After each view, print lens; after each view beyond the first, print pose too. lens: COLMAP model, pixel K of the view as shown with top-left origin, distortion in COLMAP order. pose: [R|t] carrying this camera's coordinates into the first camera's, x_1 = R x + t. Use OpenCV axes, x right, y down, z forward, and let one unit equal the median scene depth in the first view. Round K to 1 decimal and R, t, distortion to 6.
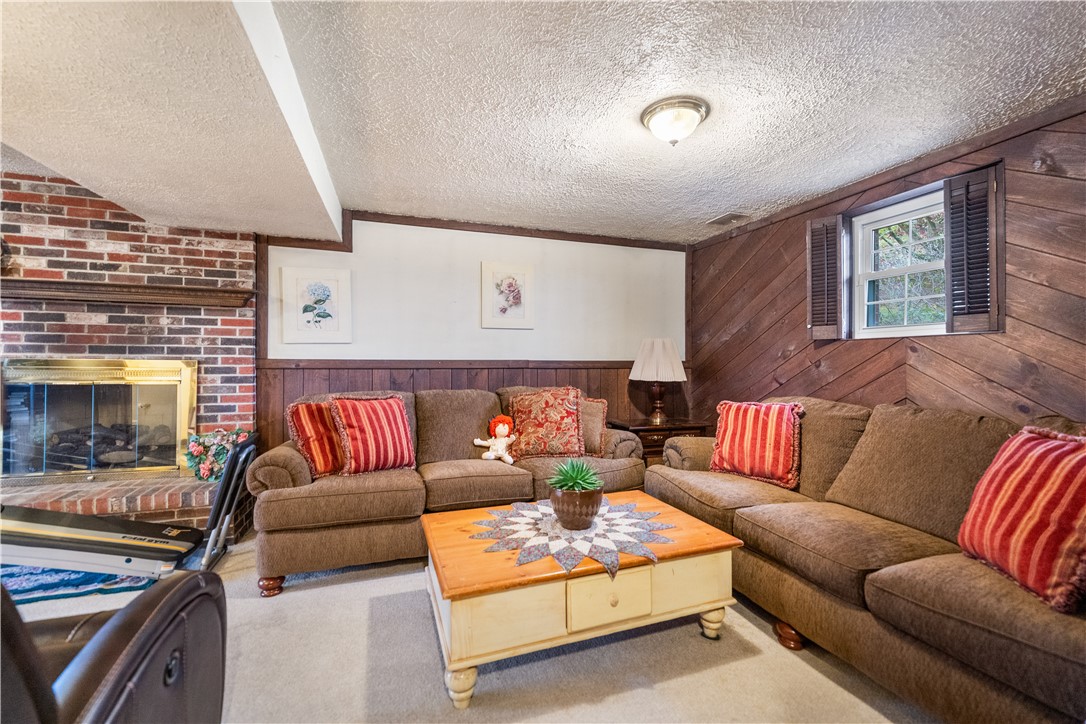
lens RADIAL K [[457.0, 0, 547.4], [0, 457.0, 357.8], [0, 0, 1]] dist [-0.001772, -0.000215]
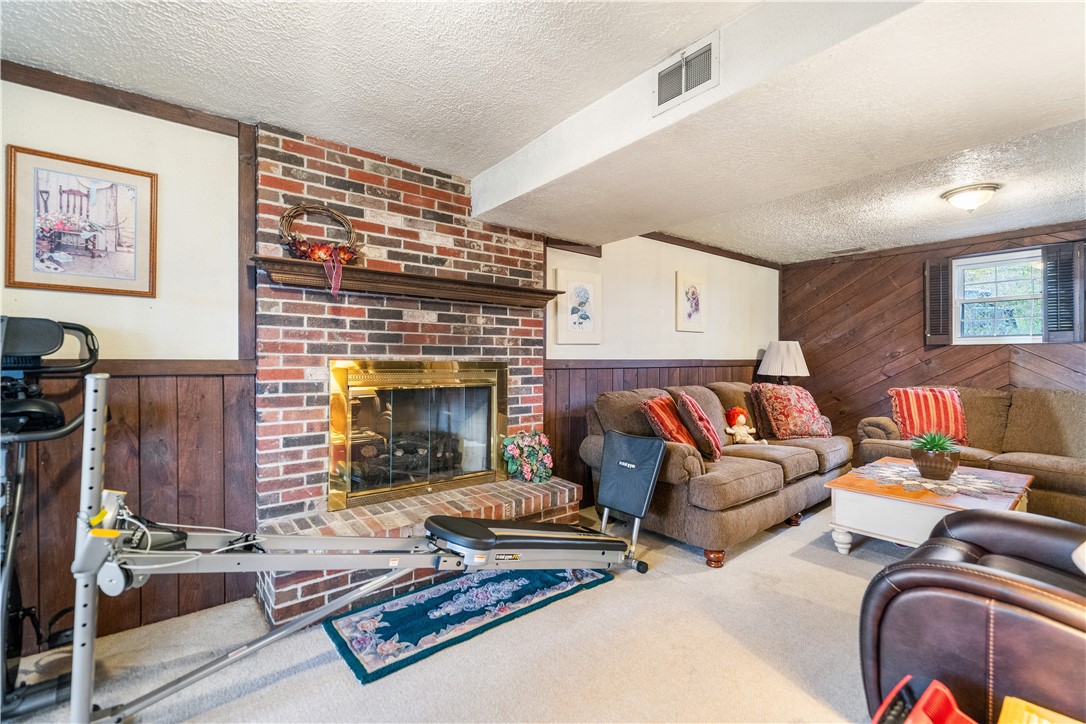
lens RADIAL K [[474.8, 0, 545.6], [0, 474.8, 358.2], [0, 0, 1]] dist [-0.001208, -0.000033]
pose [[0.942999, -0.002340, 0.332789, -1.042380], [-0.000376, 0.999967, 0.008097, -0.009661], [-0.332797, -0.007760, 0.942967, 0.014430]]
